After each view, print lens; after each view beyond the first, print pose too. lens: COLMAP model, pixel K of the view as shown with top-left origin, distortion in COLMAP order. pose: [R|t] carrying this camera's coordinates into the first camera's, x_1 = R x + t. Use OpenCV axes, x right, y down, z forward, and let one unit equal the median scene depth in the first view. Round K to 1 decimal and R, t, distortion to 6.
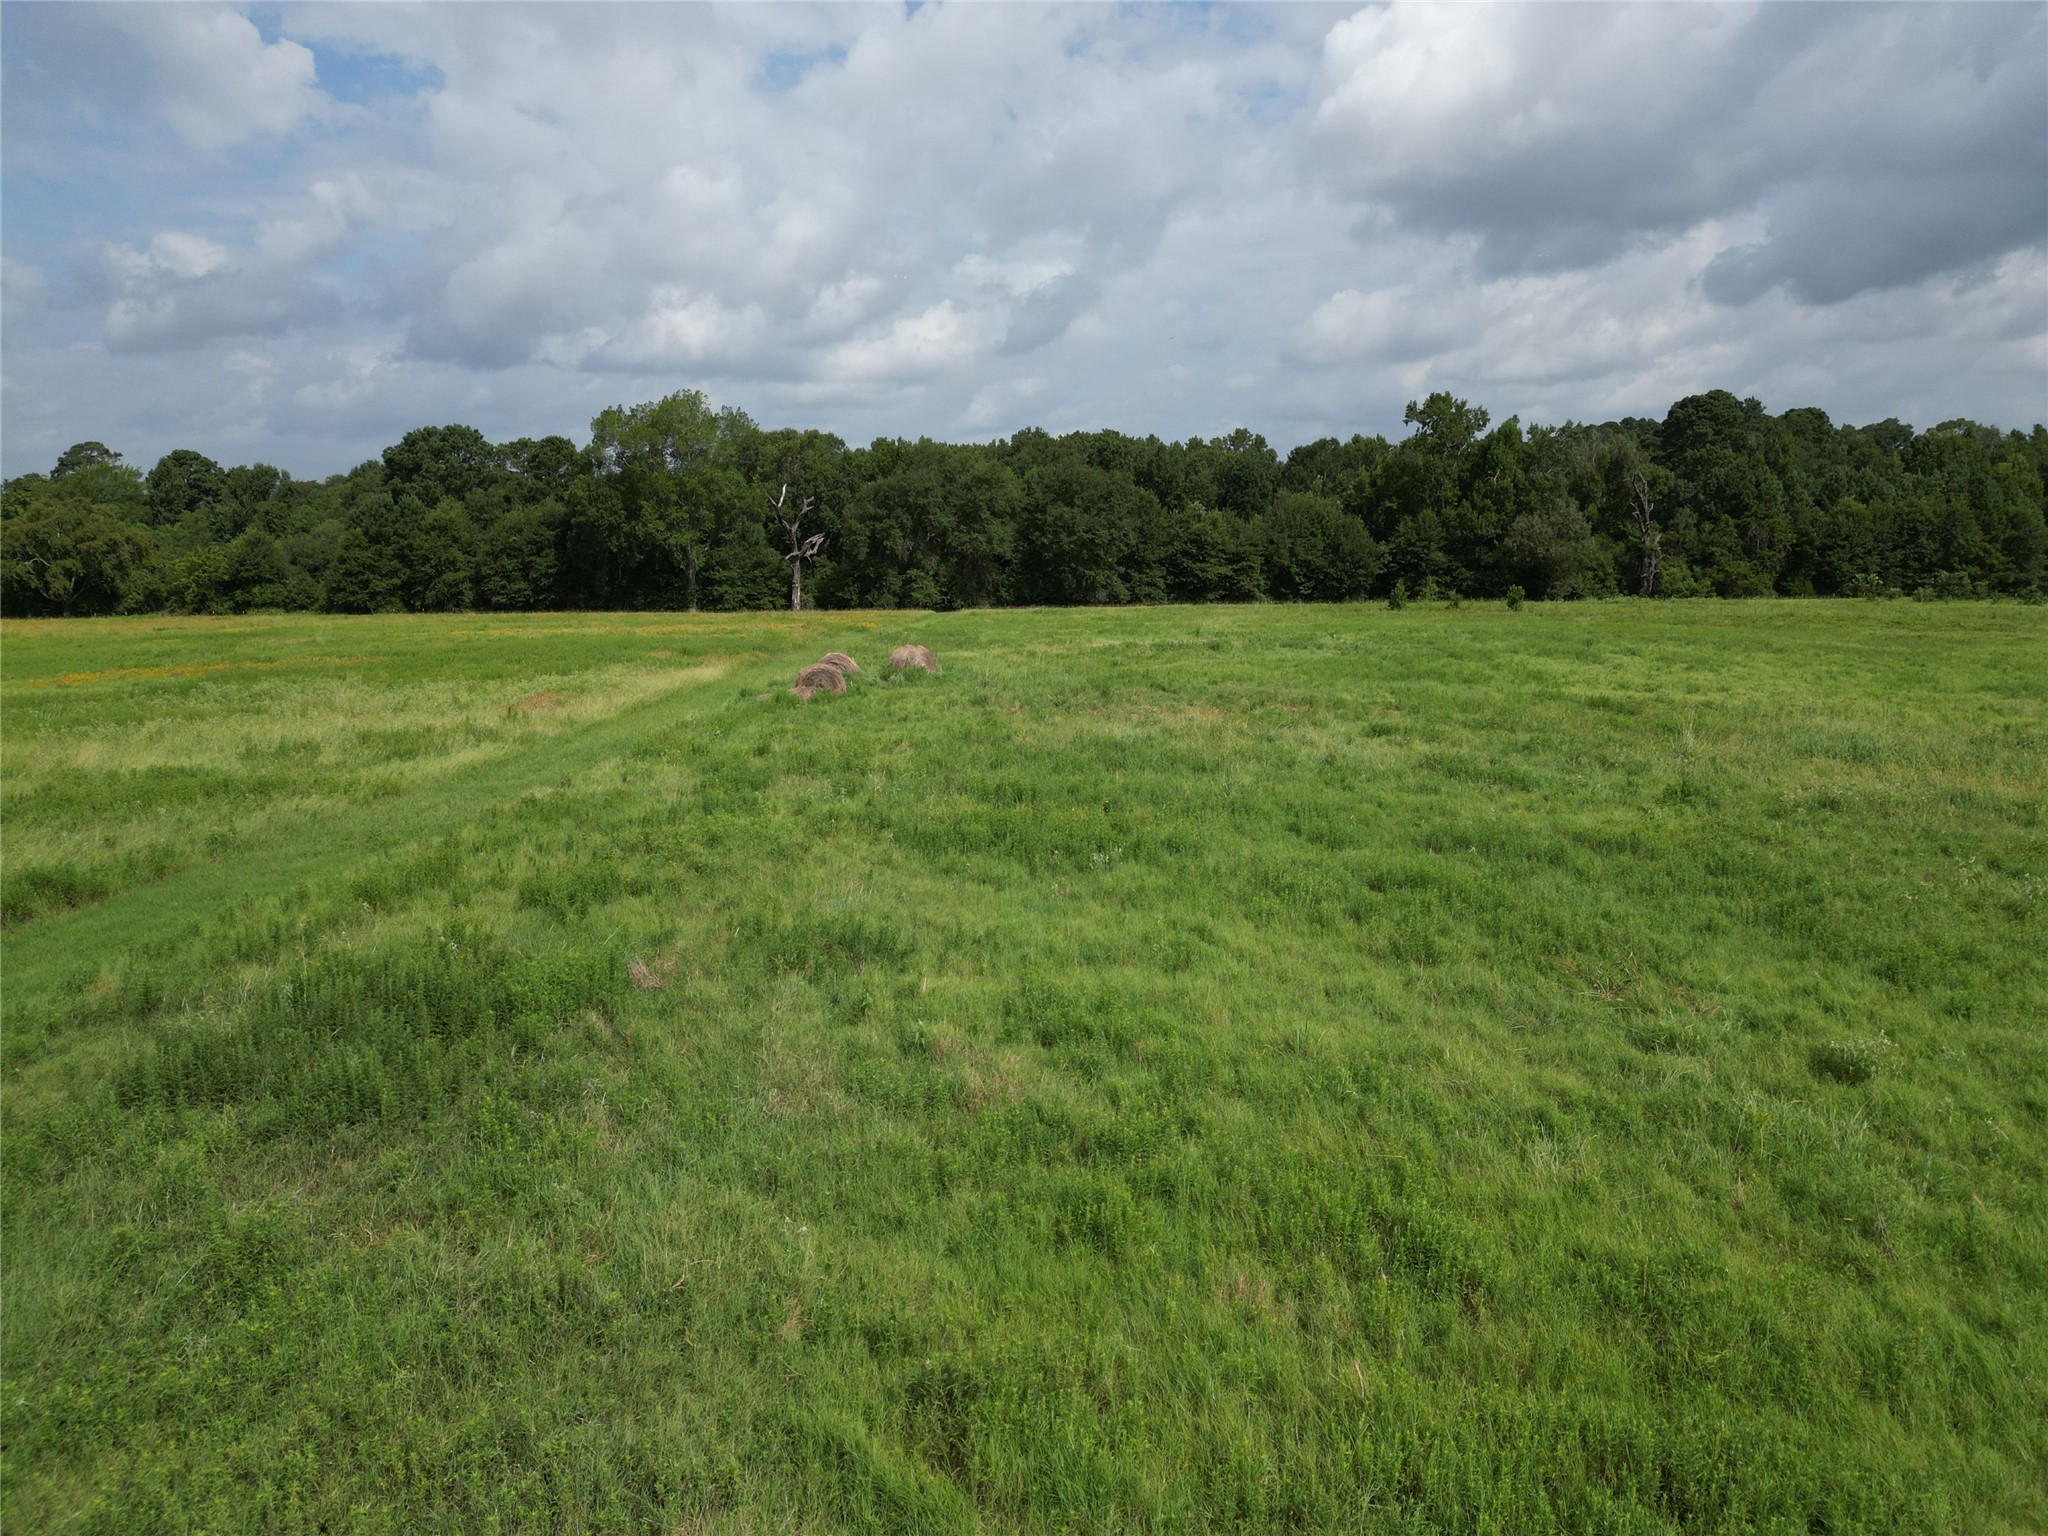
lens RADIAL K [[1425.9, 0, 1018.1], [0, 1425.9, 767.9], [0, 0, 1]] dist [0.060089, -0.056100]
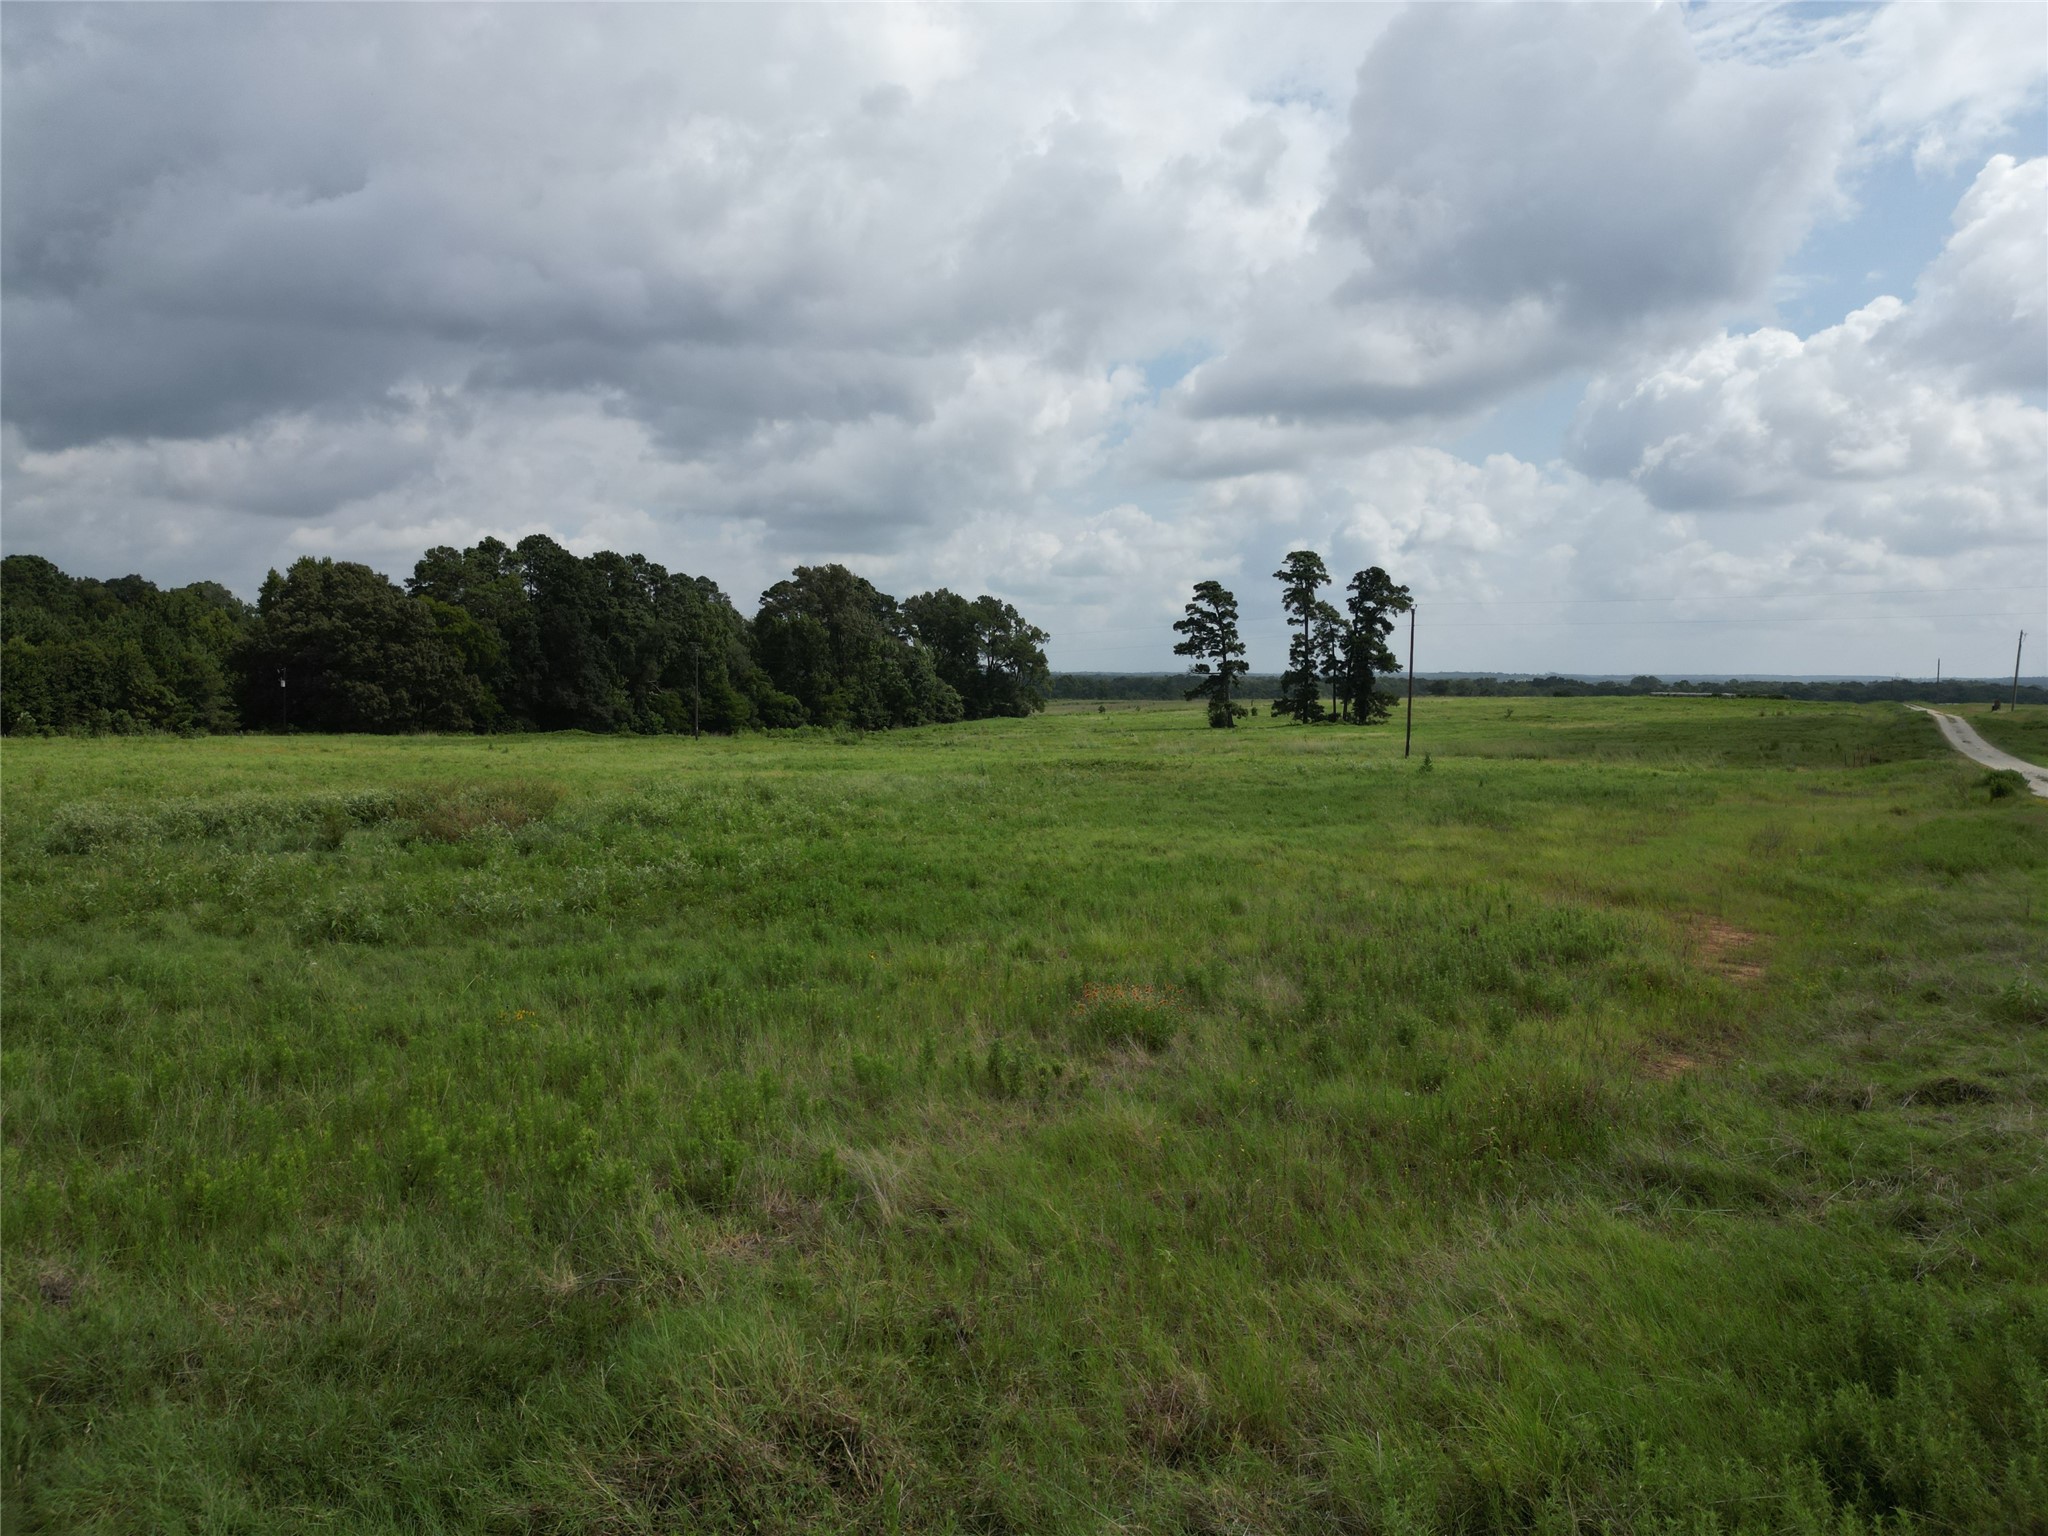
lens RADIAL K [[1425.9, 0, 1018.1], [0, 1425.9, 767.9], [0, 0, 1]] dist [0.060089, -0.056100]
pose [[0.530212, -0.039860, 0.846928, 0.104907], [0.138012, 0.989630, -0.039826, 0.032529], [-0.836557, 0.138002, 0.530215, -0.072003]]
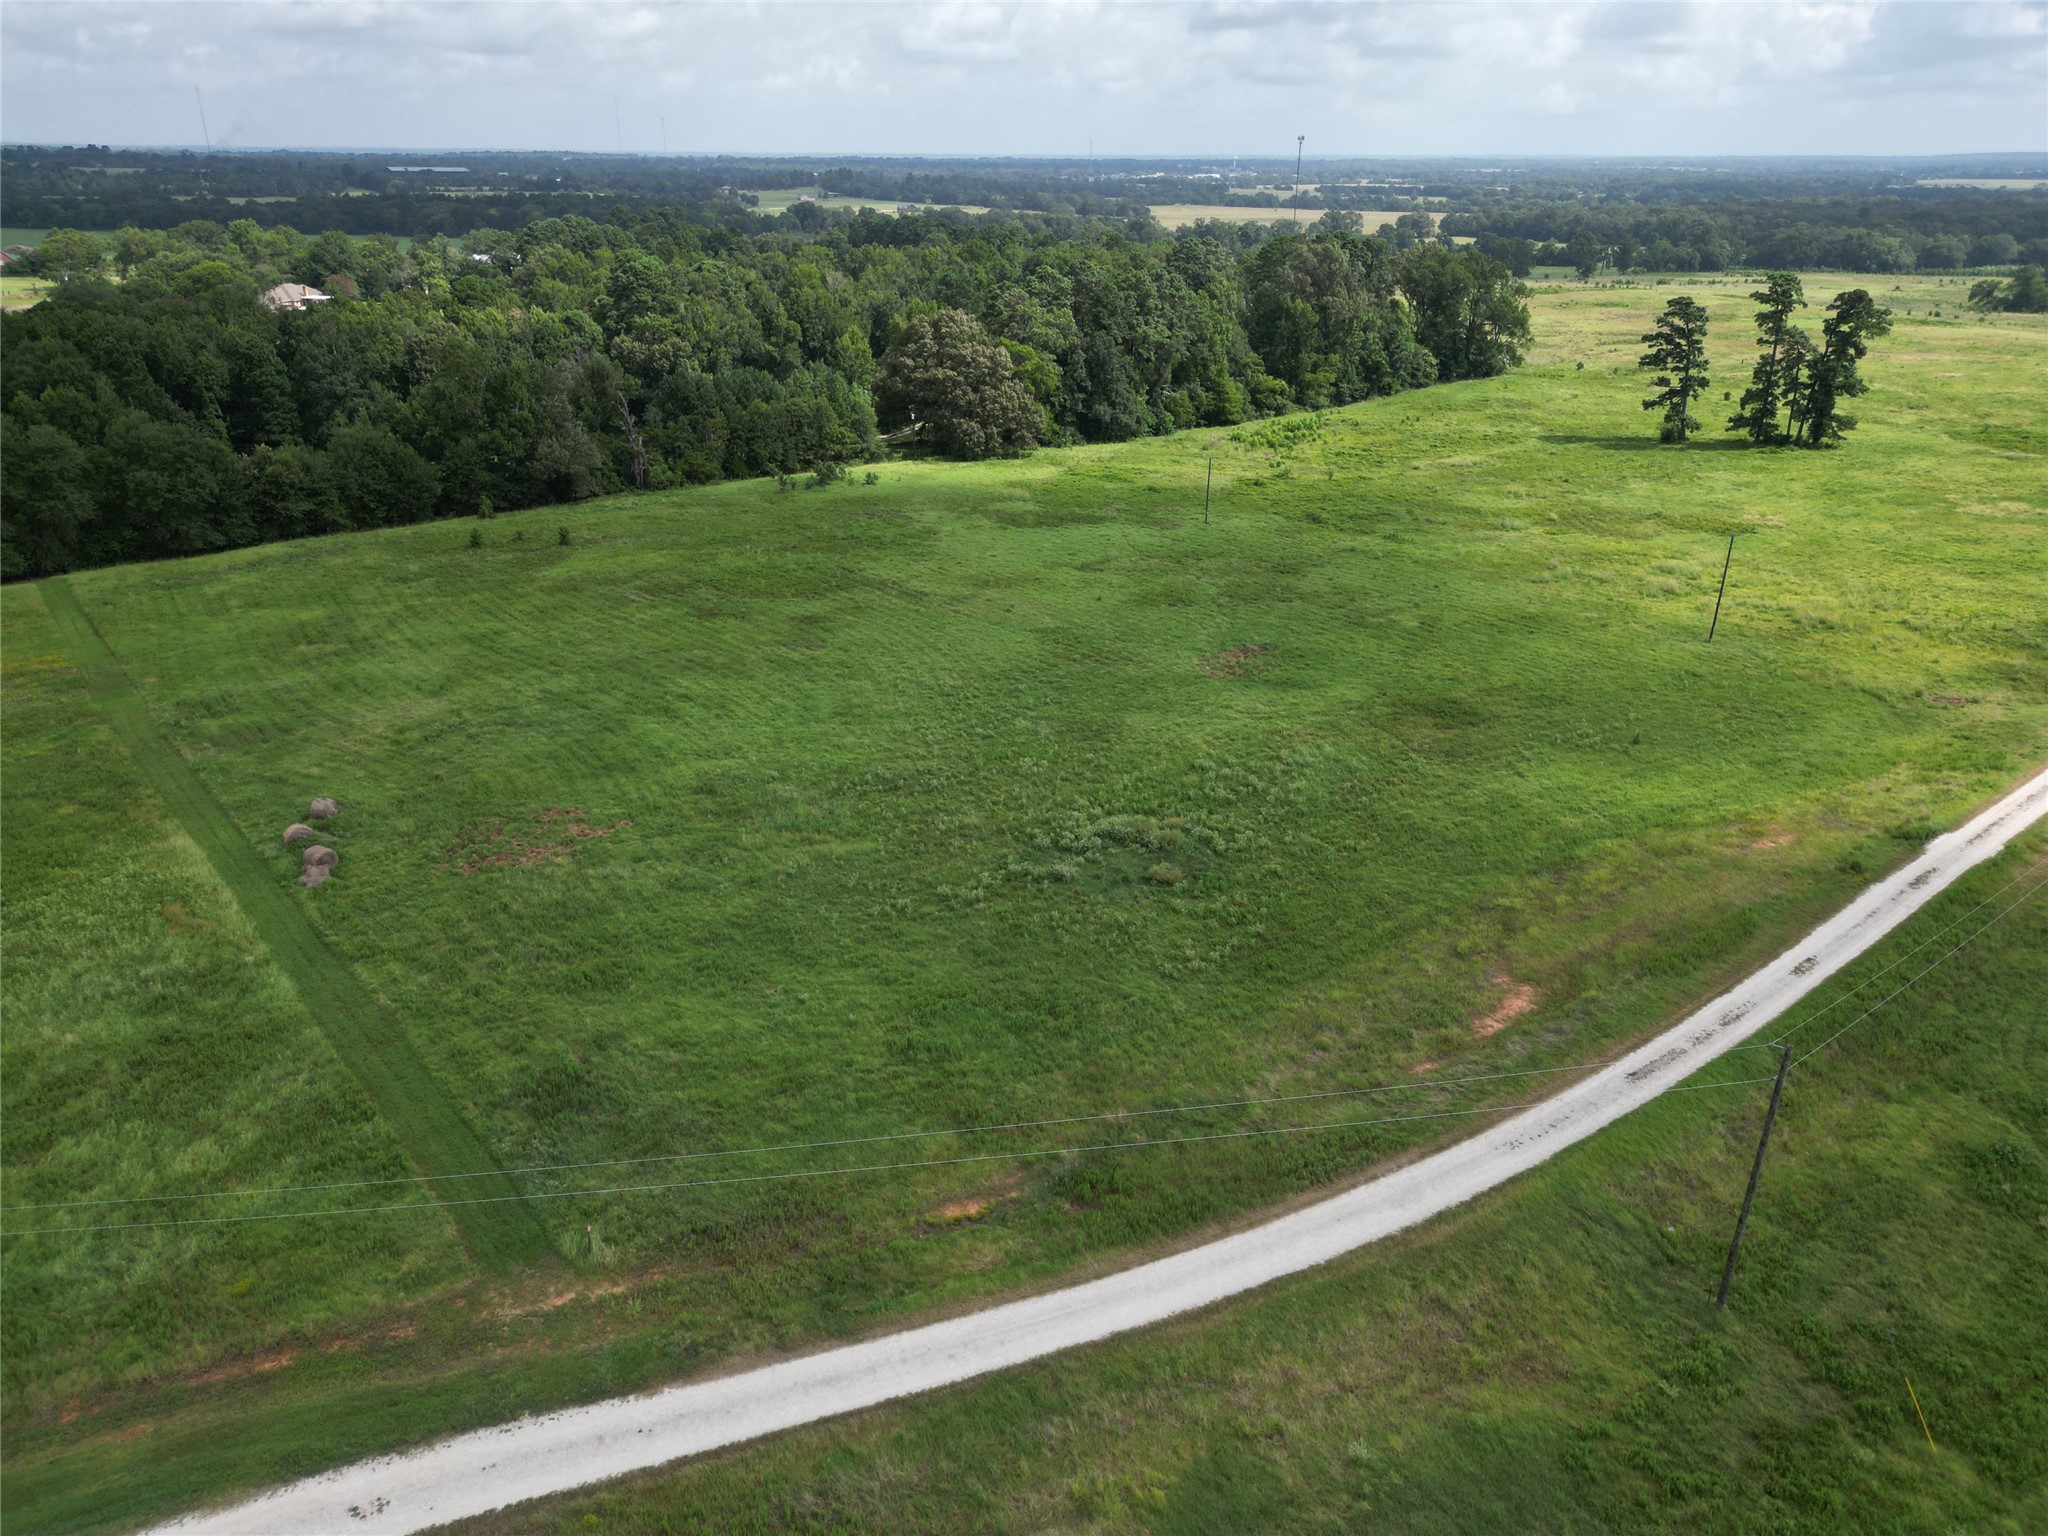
lens RADIAL K [[1425.9, 0, 1018.1], [0, 1425.9, 767.9], [0, 0, 1]] dist [0.060089, -0.056100]
pose [[0.771804, -0.234156, 0.591176, -0.155254], [0.106255, 0.964148, 0.243164, -0.155206], [-0.626919, -0.124860, 0.769014, -0.307466]]
